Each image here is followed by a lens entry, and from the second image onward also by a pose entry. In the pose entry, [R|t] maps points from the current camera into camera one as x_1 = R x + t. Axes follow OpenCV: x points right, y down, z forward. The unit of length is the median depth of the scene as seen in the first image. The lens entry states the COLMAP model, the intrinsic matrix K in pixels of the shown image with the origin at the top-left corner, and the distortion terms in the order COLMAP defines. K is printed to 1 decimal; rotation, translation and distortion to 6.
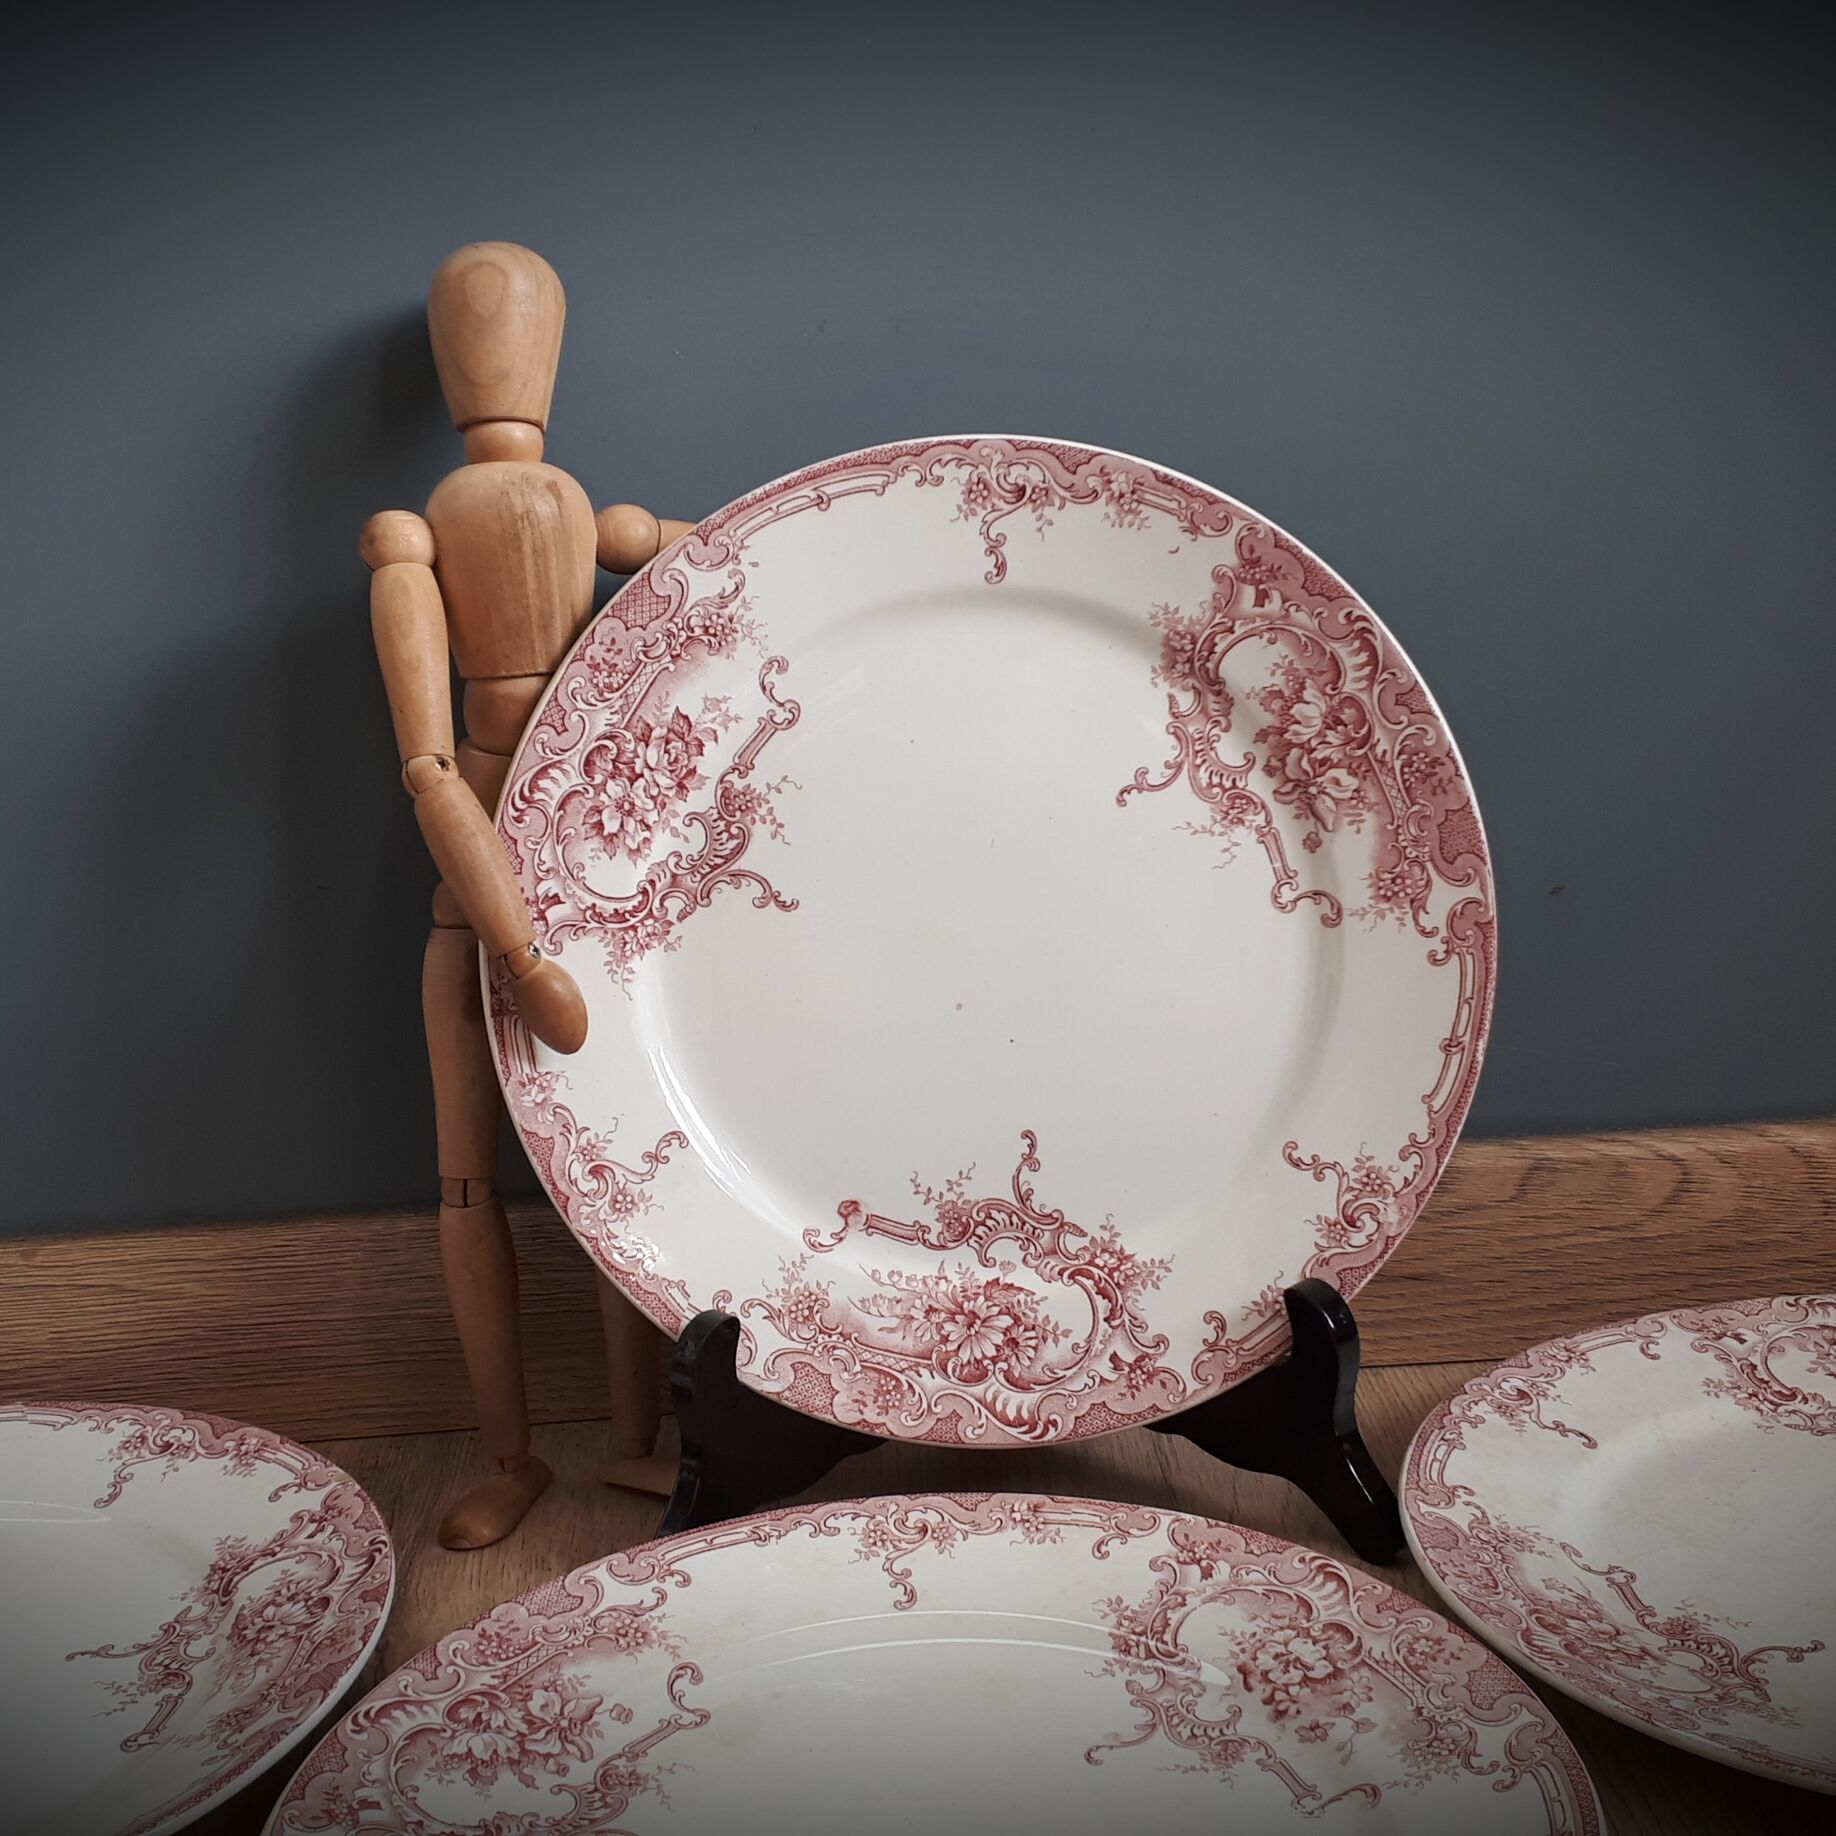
lens RADIAL K [[2561.1, 0, 899.0], [0, 2561.1, 925.8], [0, 0, 1]] dist [0.306746, -1.030628]
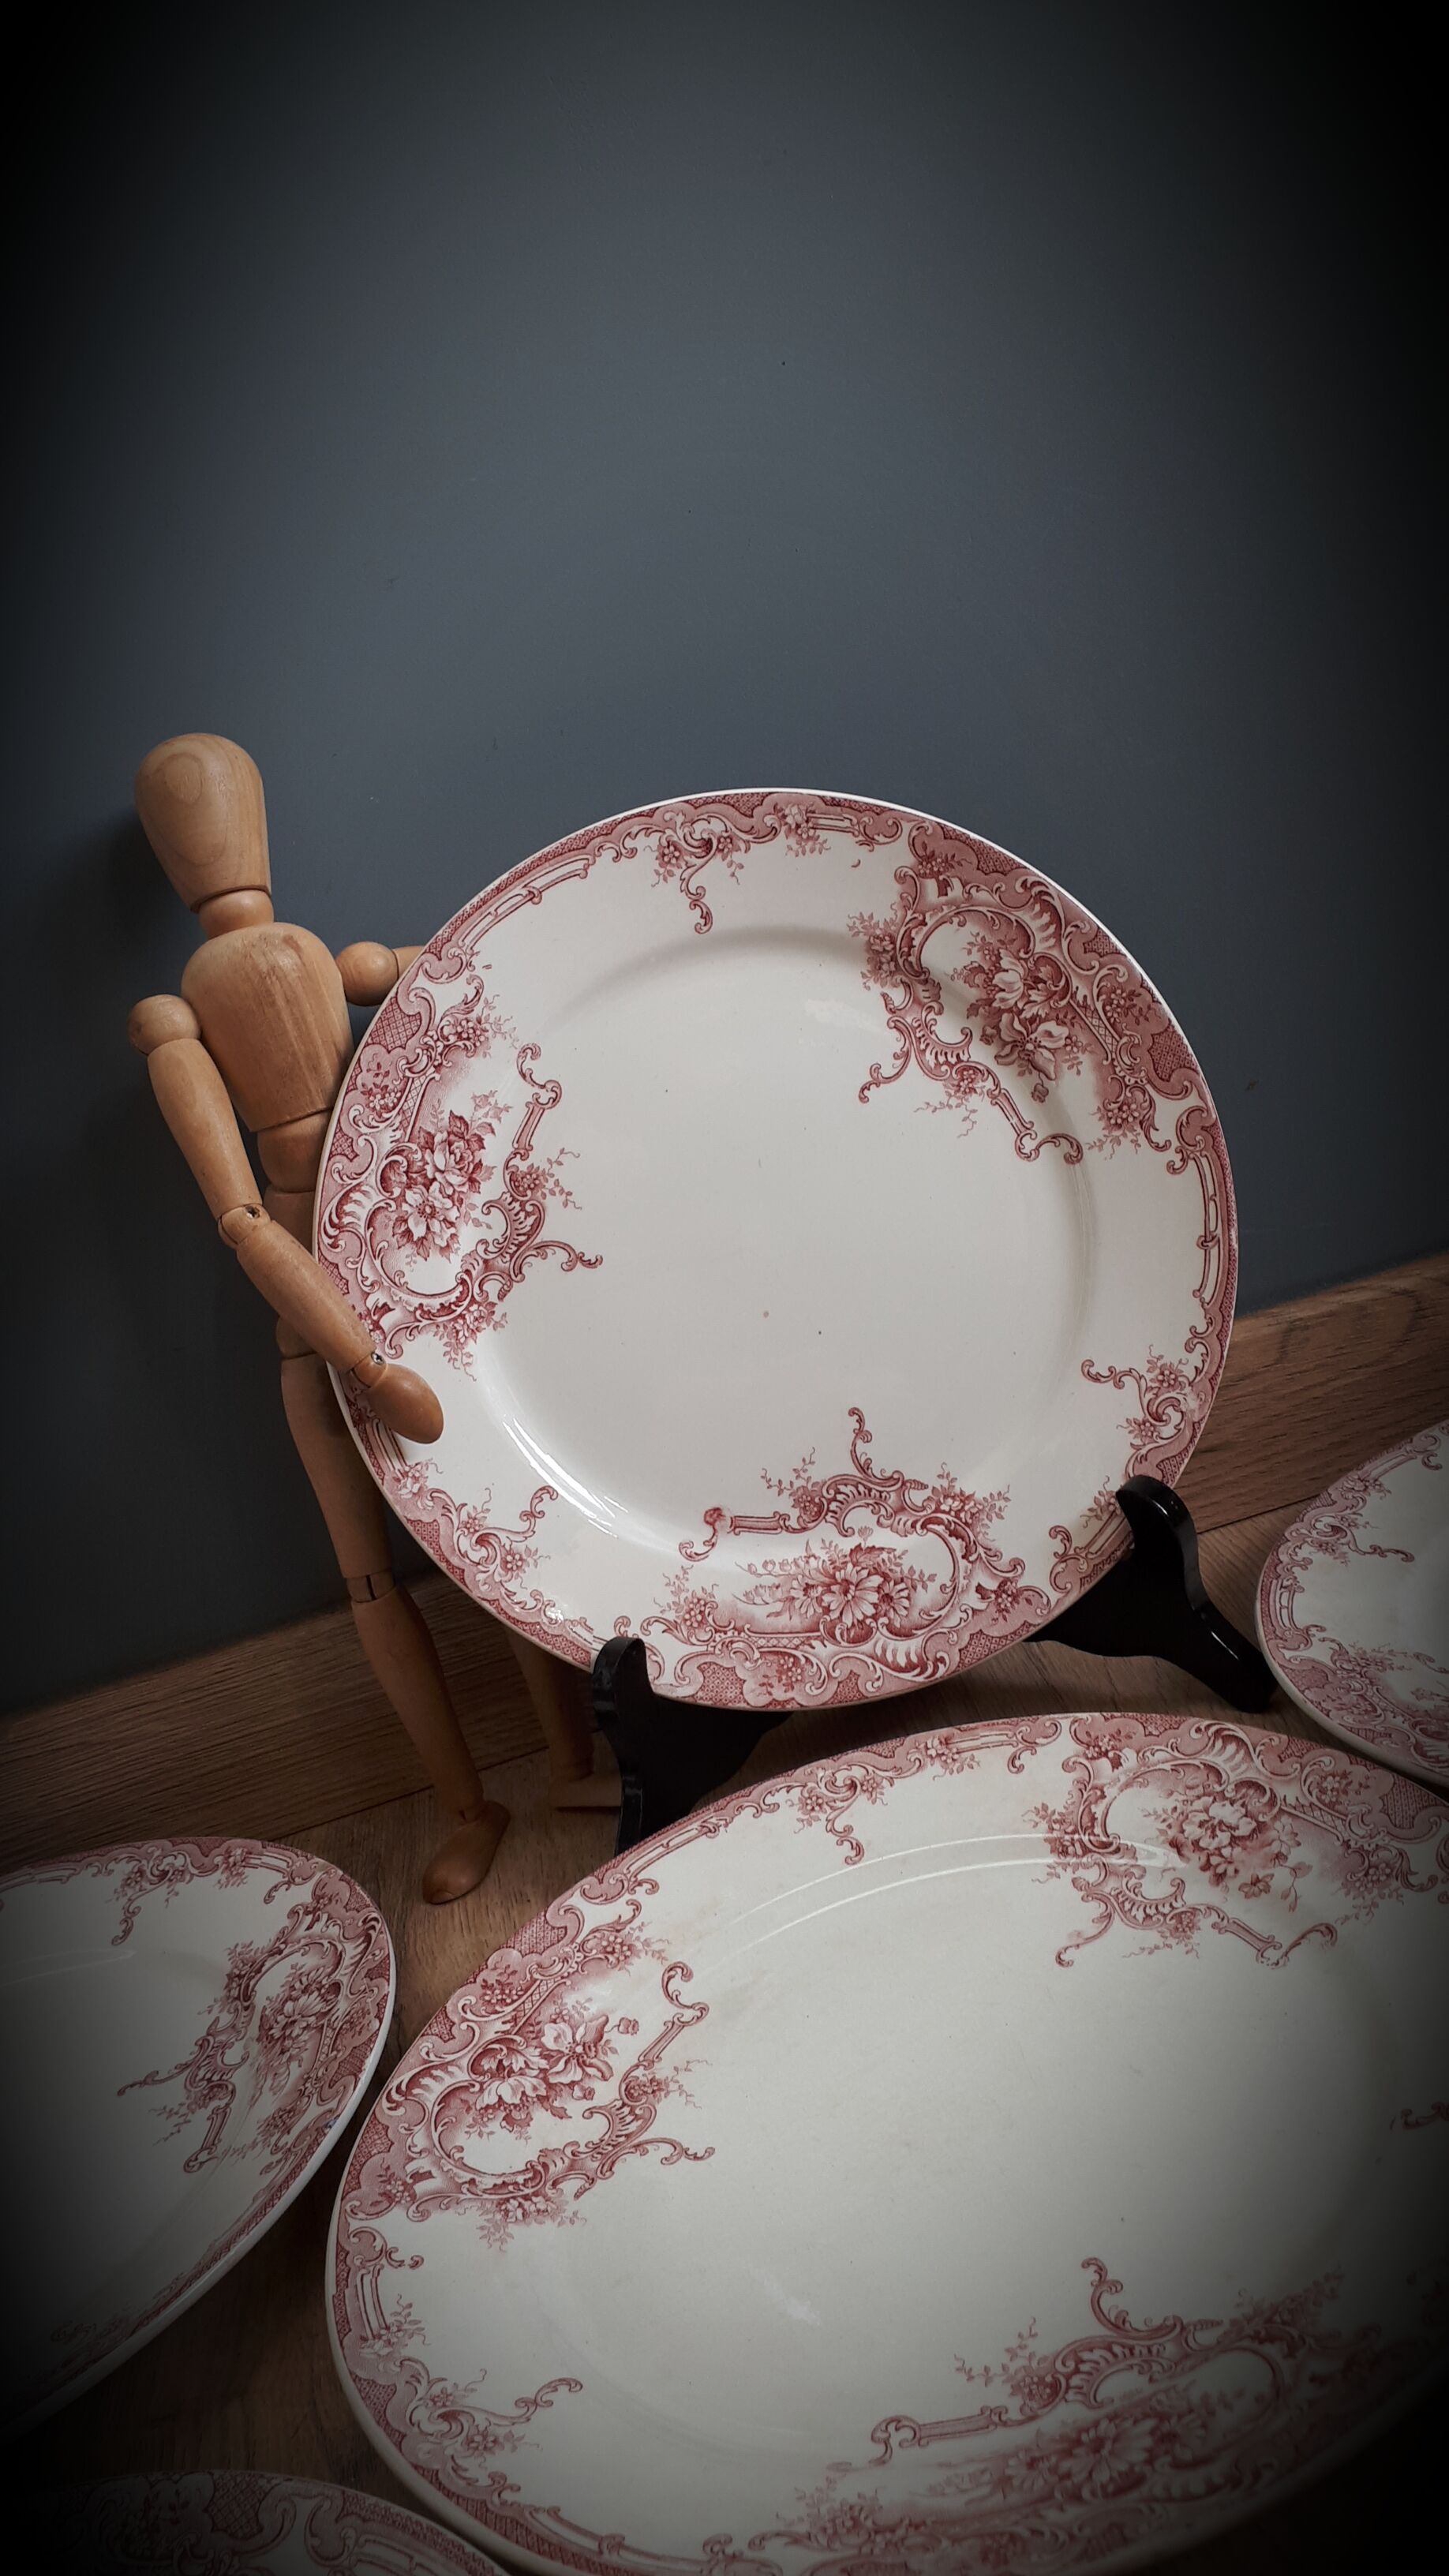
lens RADIAL K [[2038.7, 0, 718.9], [0, 2038.7, 1271.9], [0, 0, 1]] dist [0.279451, -0.913514]
pose [[0.970087, -0.241340, 0.026186, -0.015102], [0.241105, 0.970427, 0.011838, -0.001444], [-0.028268, -0.005171, 0.999587, 0.124920]]
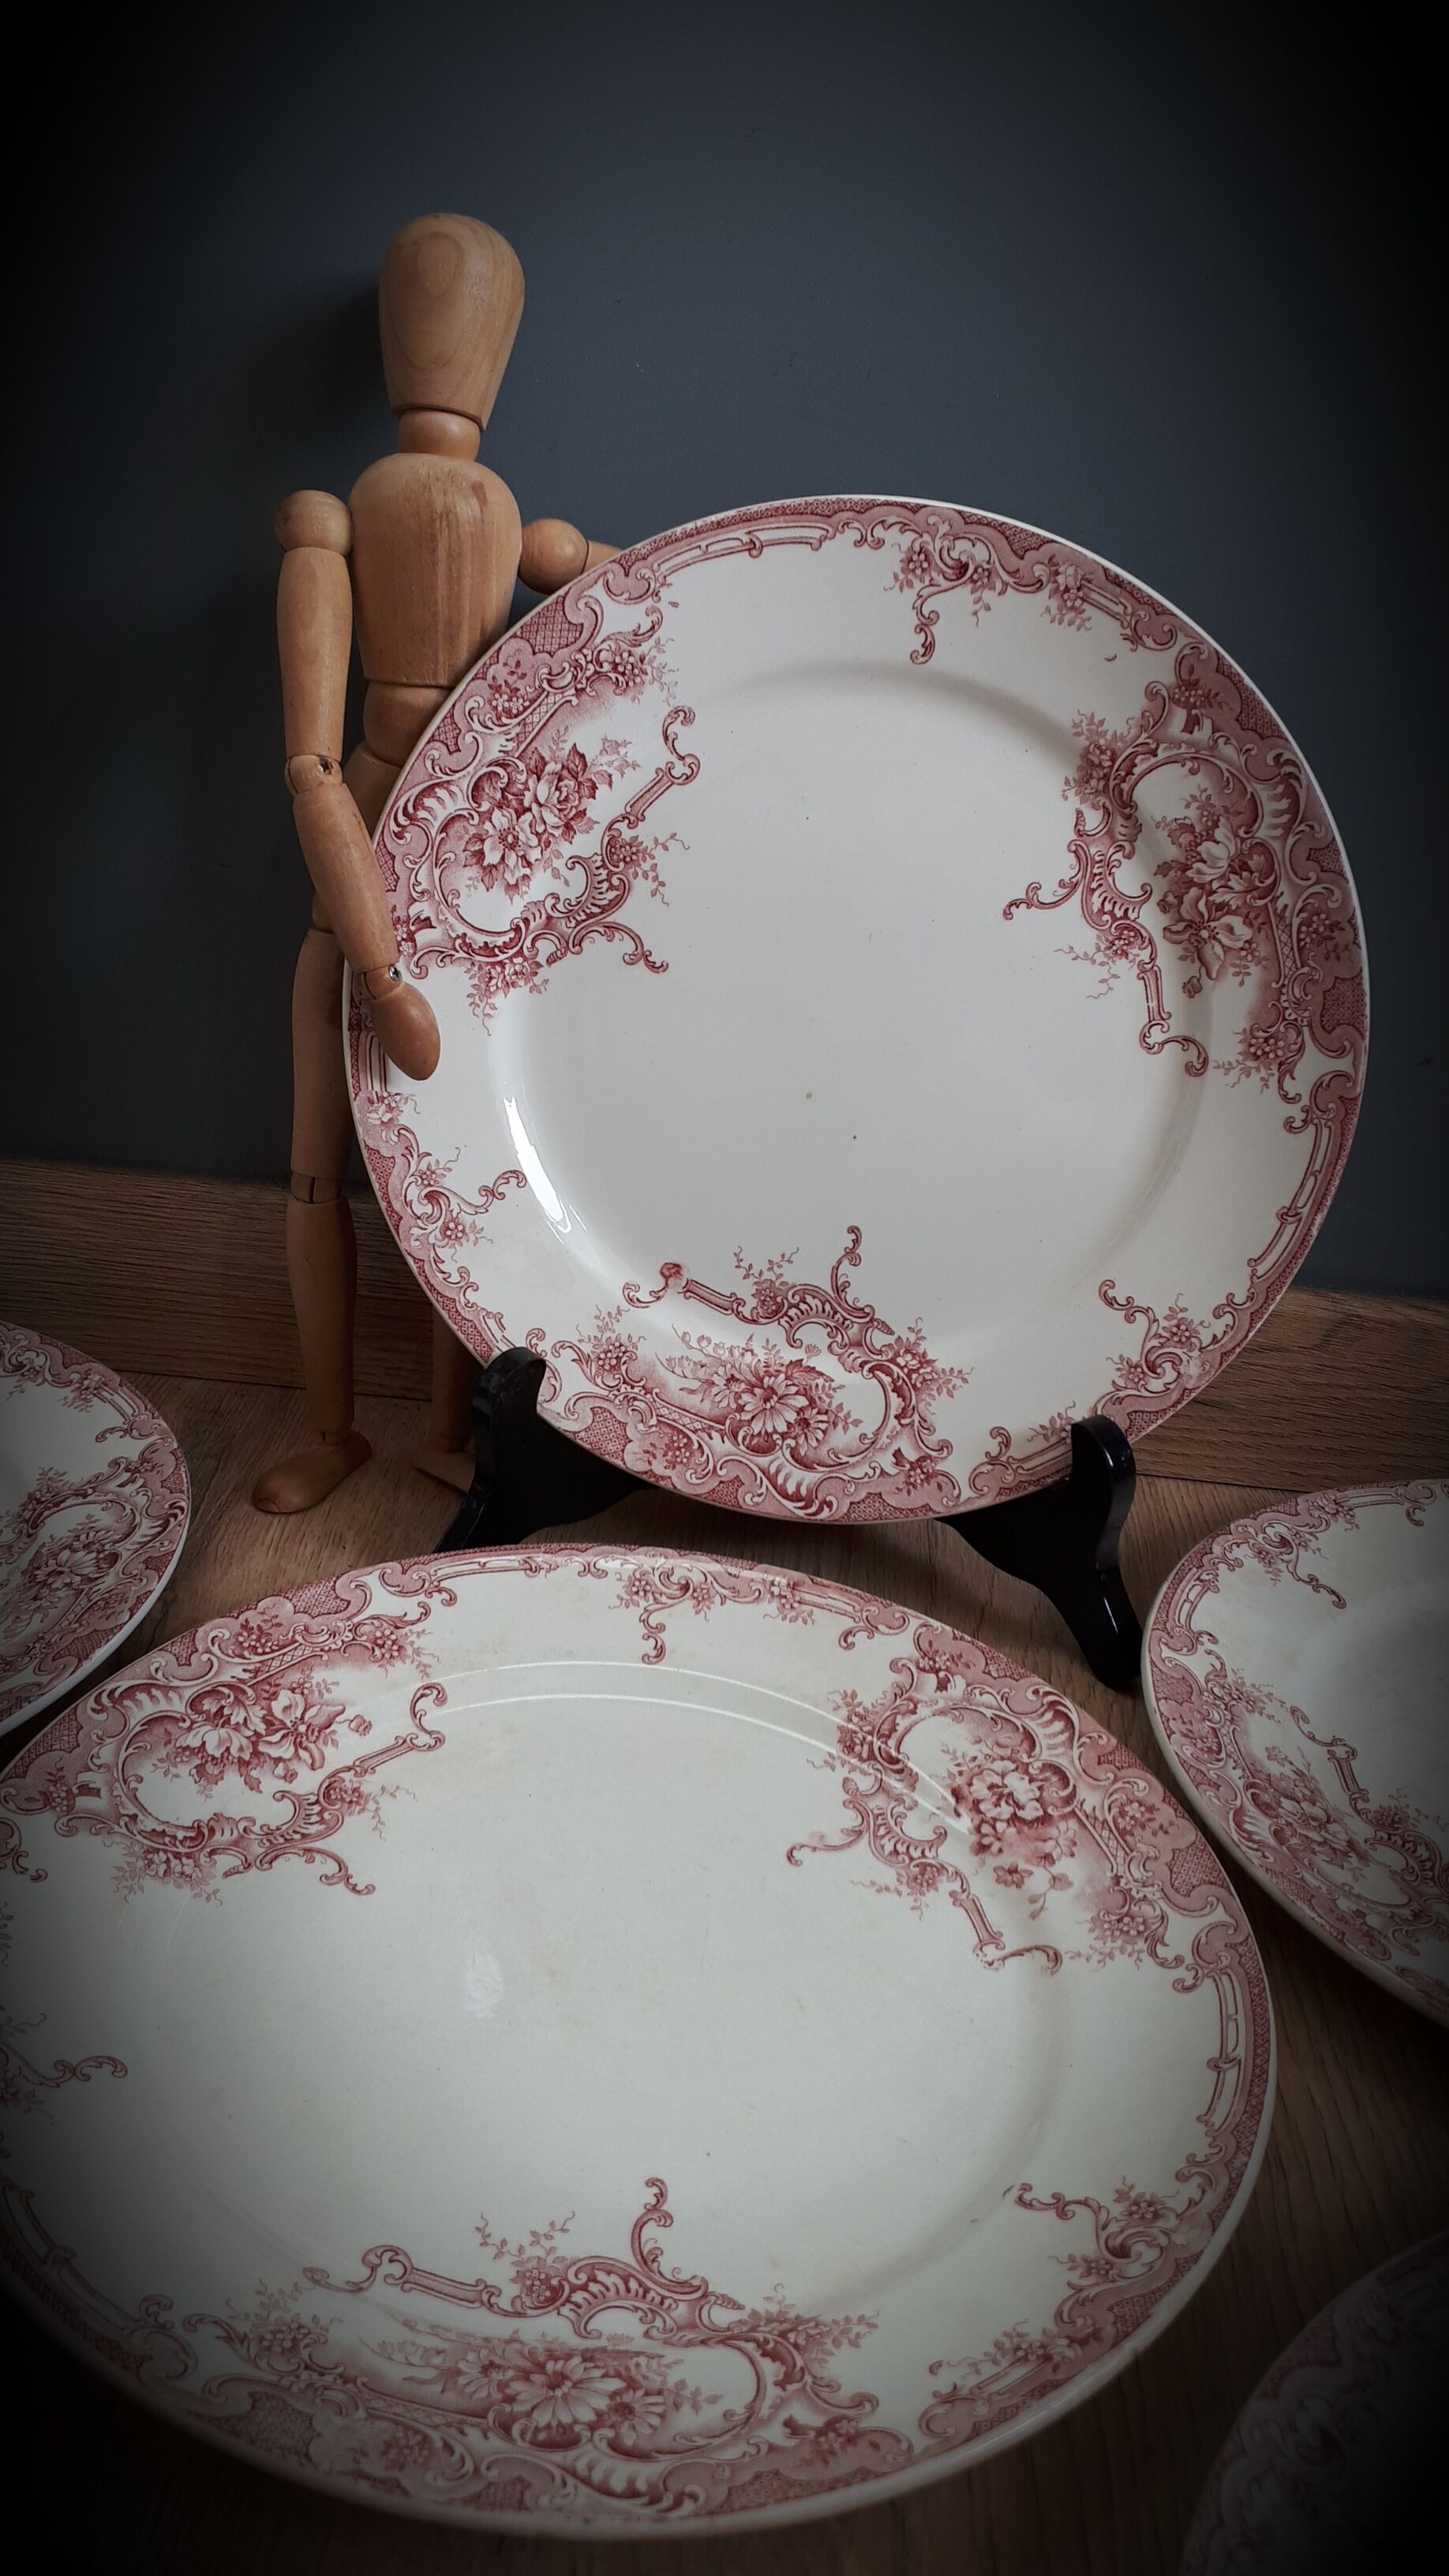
lens RADIAL K [[2038.7, 0, 718.9], [0, 2038.7, 1271.9], [0, 0, 1]] dist [0.279451, -0.913514]
pose [[0.984979, 0.168207, -0.039014, 0.032191], [-0.158707, 0.970921, 0.179231, -0.040131], [0.068027, -0.170347, 0.983033, 0.198315]]
